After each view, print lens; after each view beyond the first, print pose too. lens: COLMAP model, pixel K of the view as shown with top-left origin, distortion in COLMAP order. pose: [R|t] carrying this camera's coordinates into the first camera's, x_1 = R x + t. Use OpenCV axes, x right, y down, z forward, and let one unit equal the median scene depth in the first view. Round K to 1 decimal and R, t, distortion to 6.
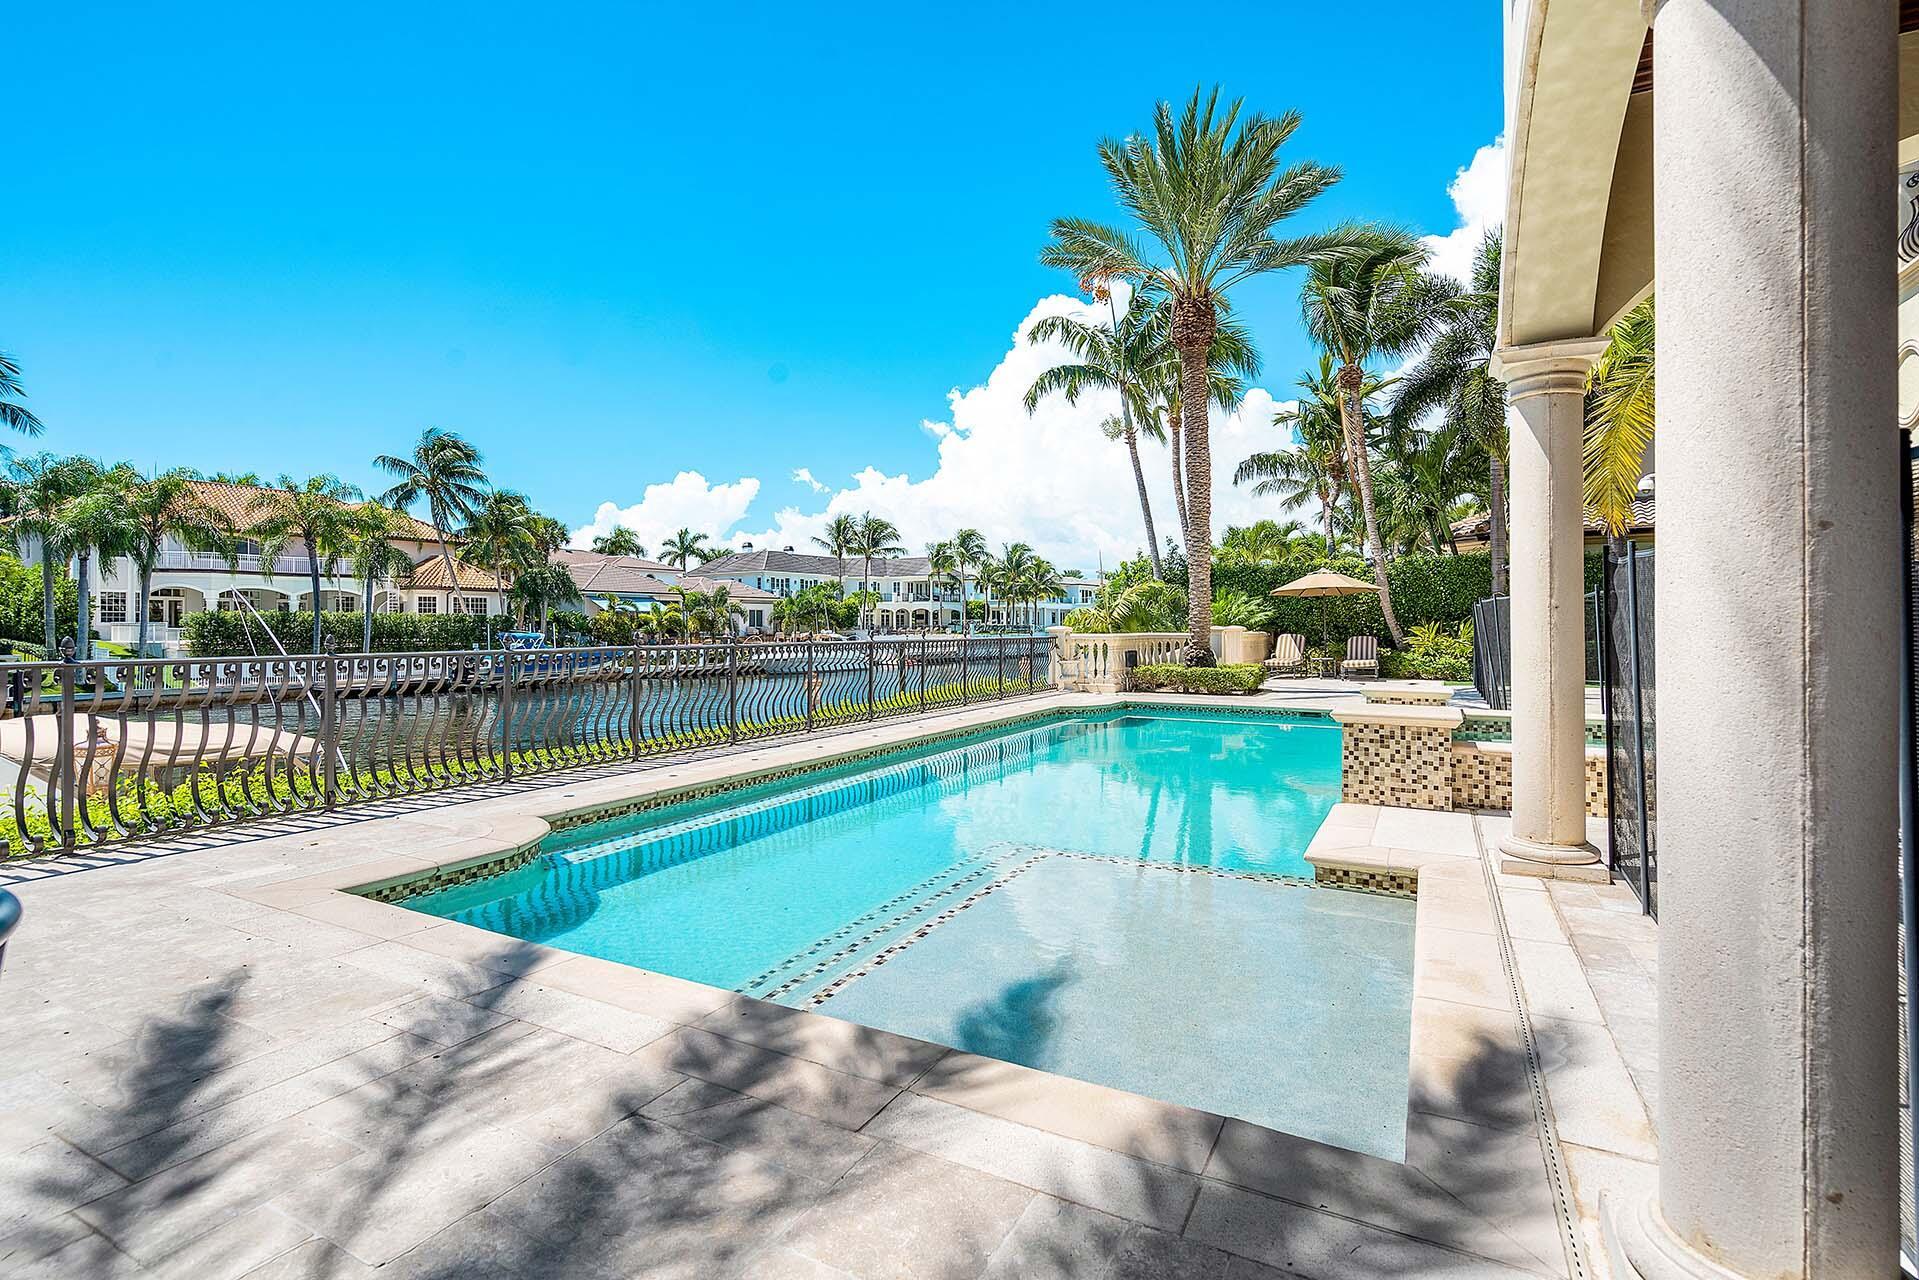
lens RADIAL K [[896.9, 0, 968.8], [0, 896.9, 632.8], [0, 0, 1]] dist [-0.001378, 0.000637]
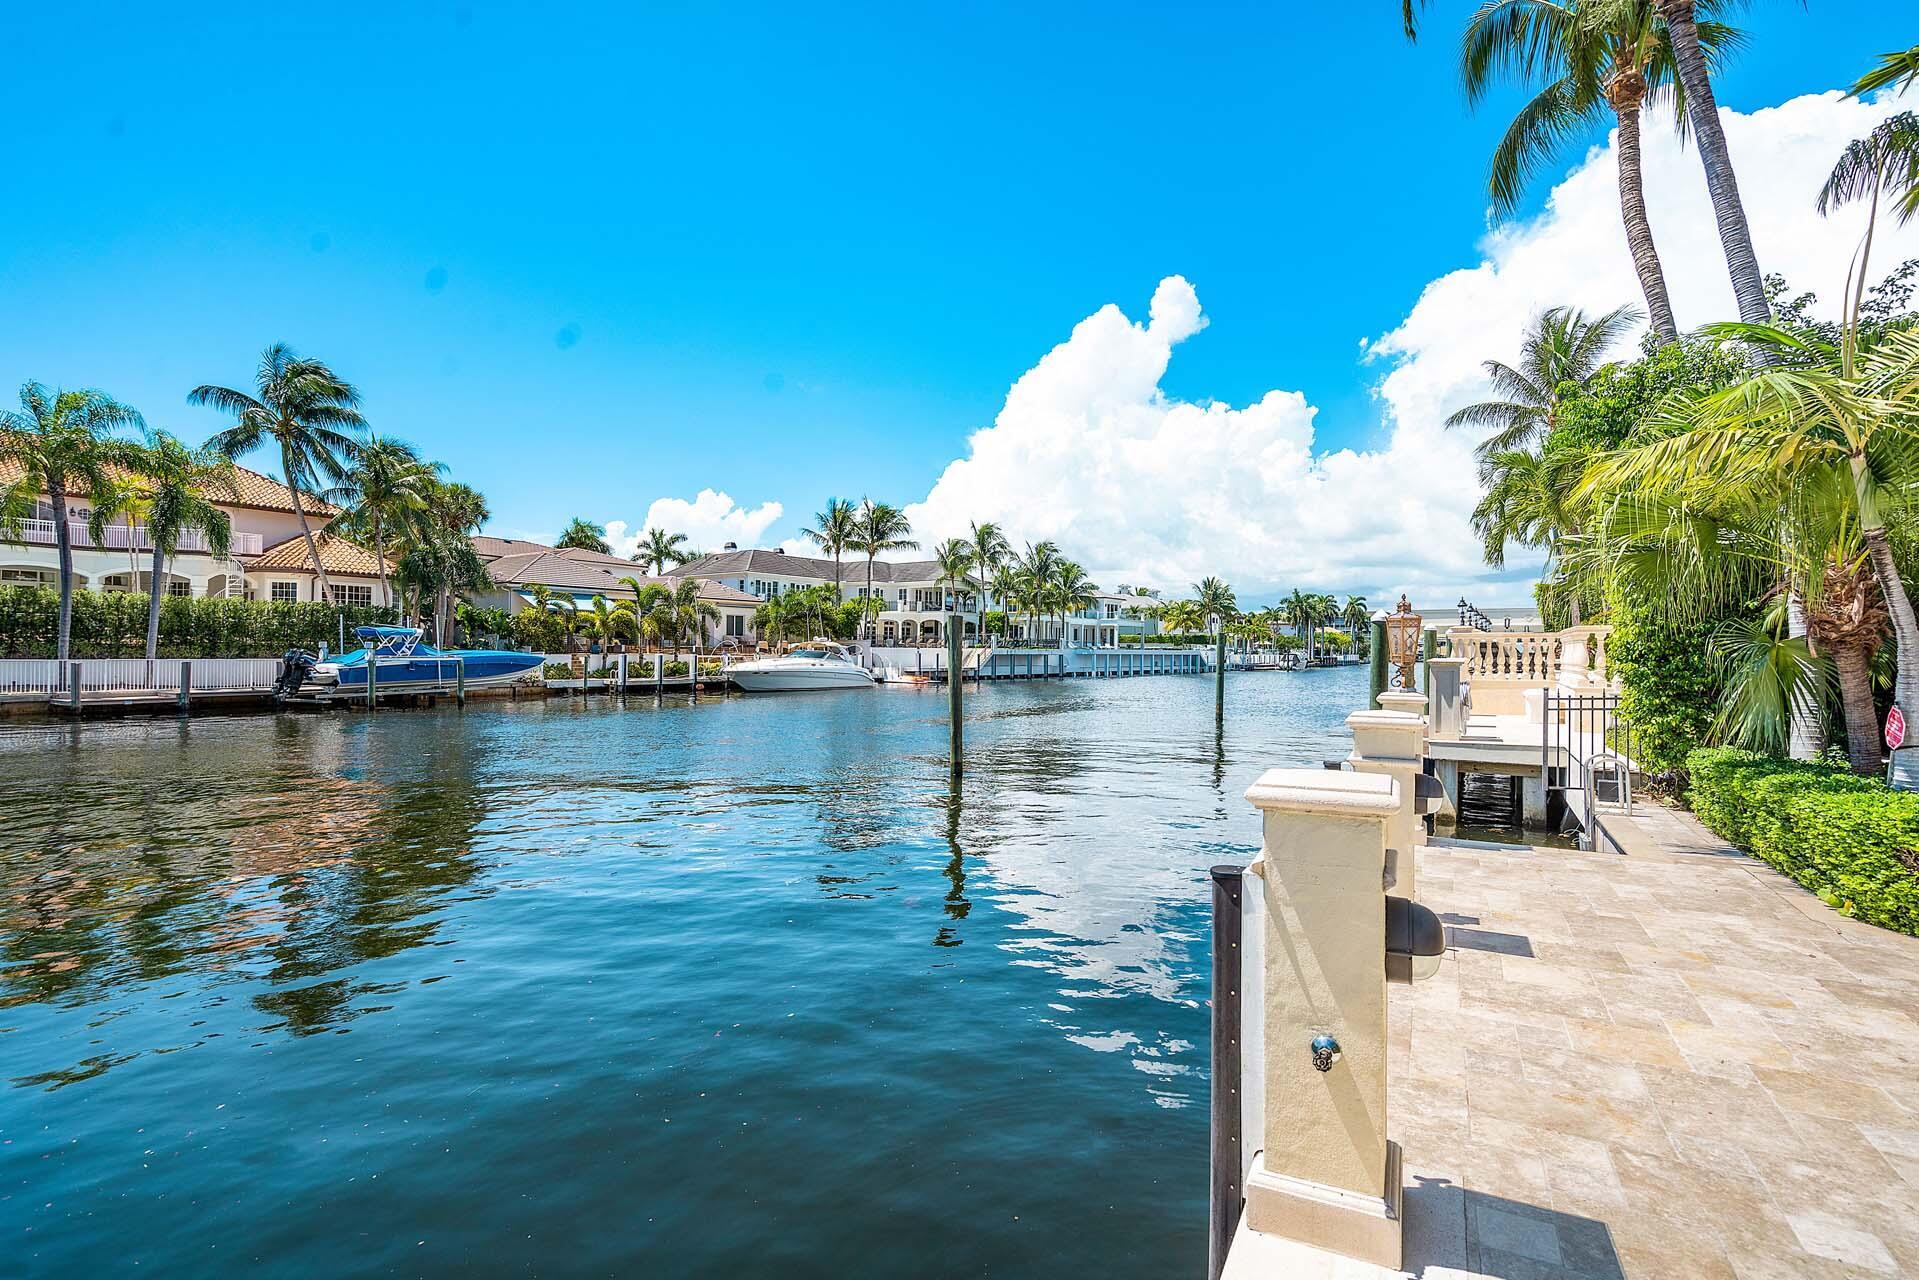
lens RADIAL K [[880.0, 0, 955.7], [0, 880.0, 660.7], [0, 0, 1]] dist [-0.004396, 0.001166]
pose [[0.999949, 0.007499, -0.006792, -0.029987], [-0.007490, 0.999971, 0.001344, 0.014456], [0.006802, -0.001293, 0.999976, 0.200181]]
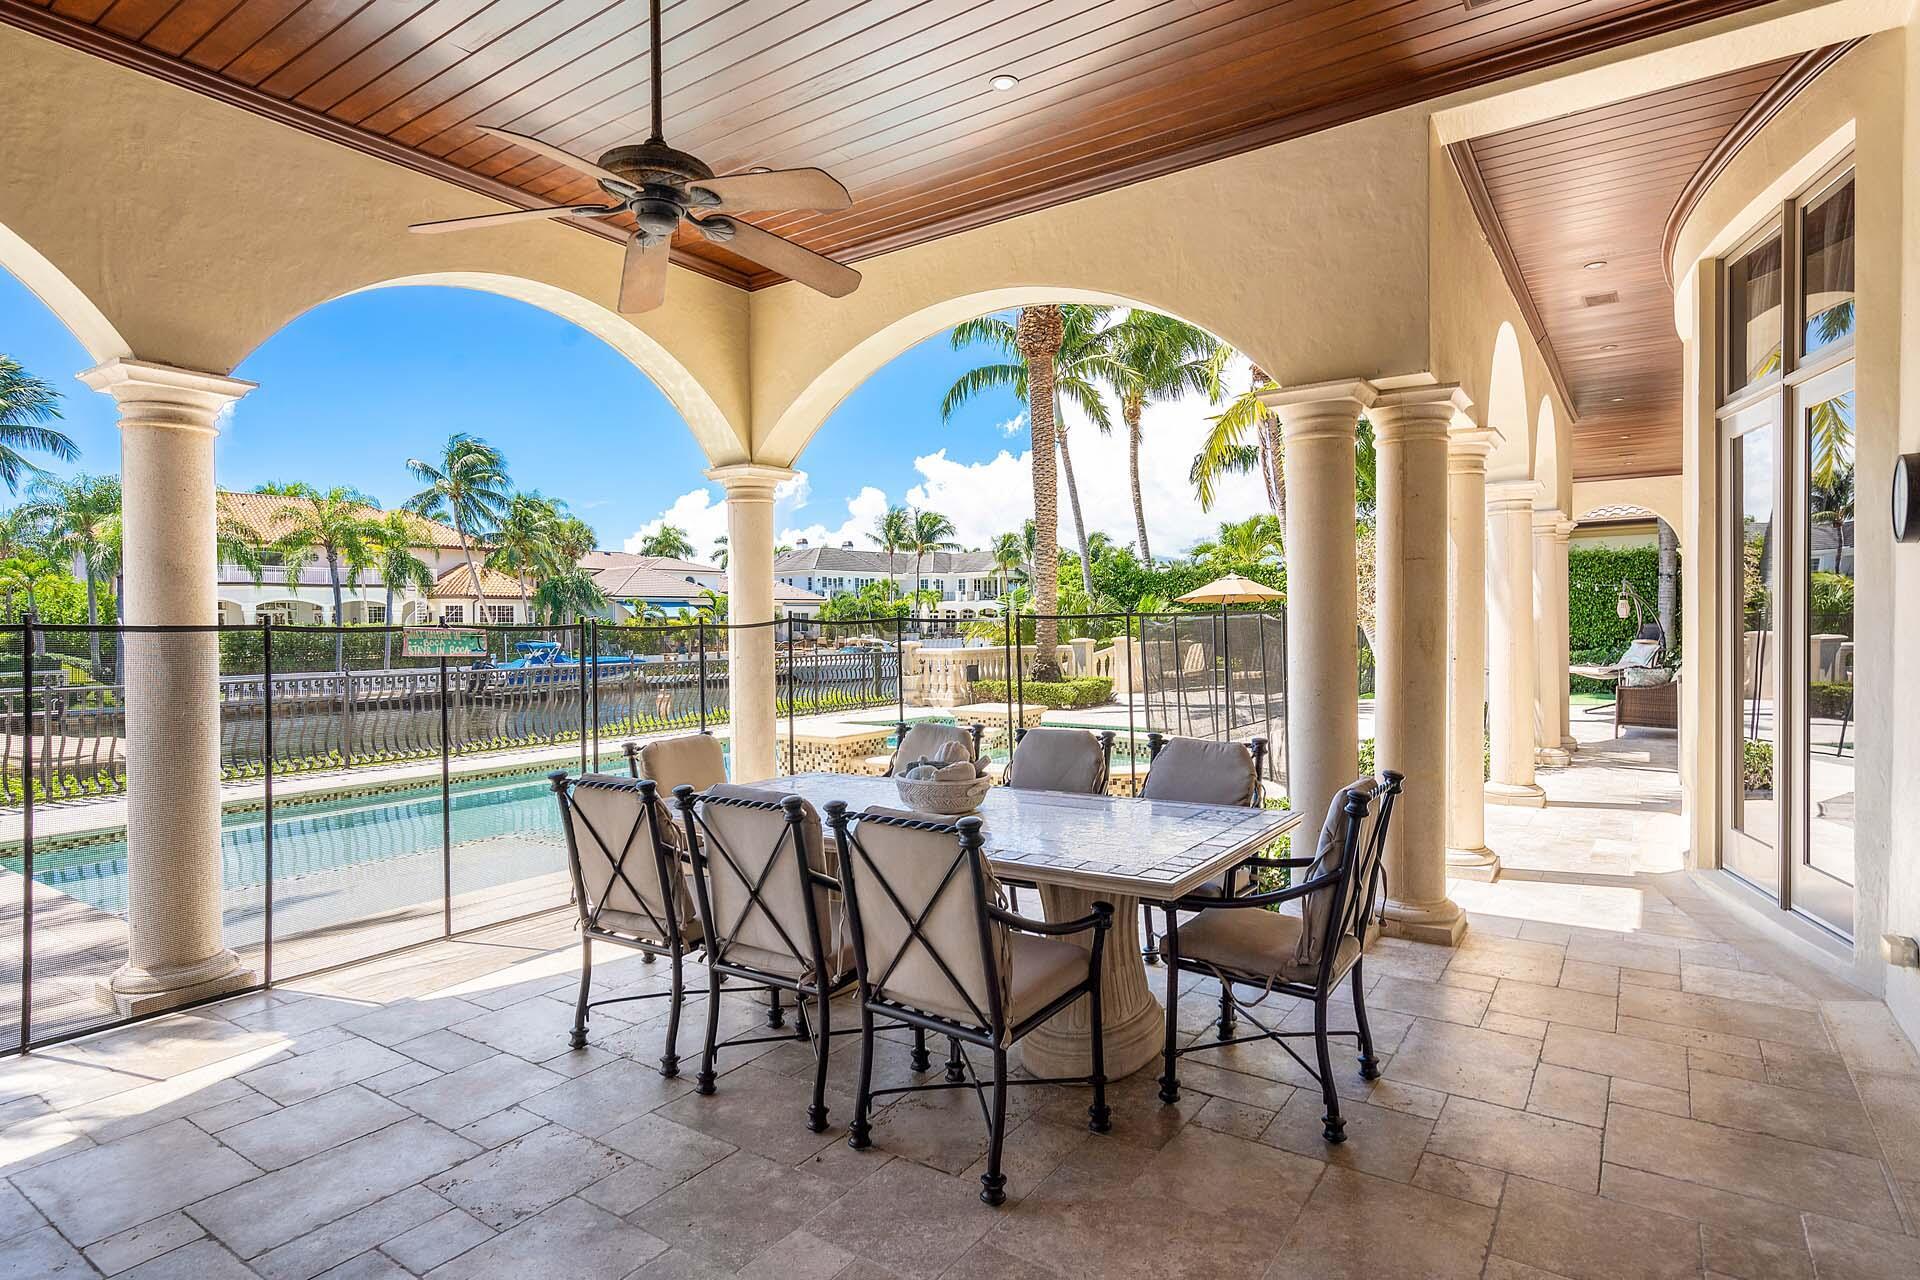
lens RADIAL K [[1021.3, 0, 960.0], [0, 1021.3, 640.0], [0, 0, 1]] dist [0.007182, 0.000612]
pose [[0.991677, -0.009753, -0.128384, 0.063470], [0.010737, 0.999918, 0.006974, -0.003161], [0.128306, -0.008294, 0.991700, -0.027281]]
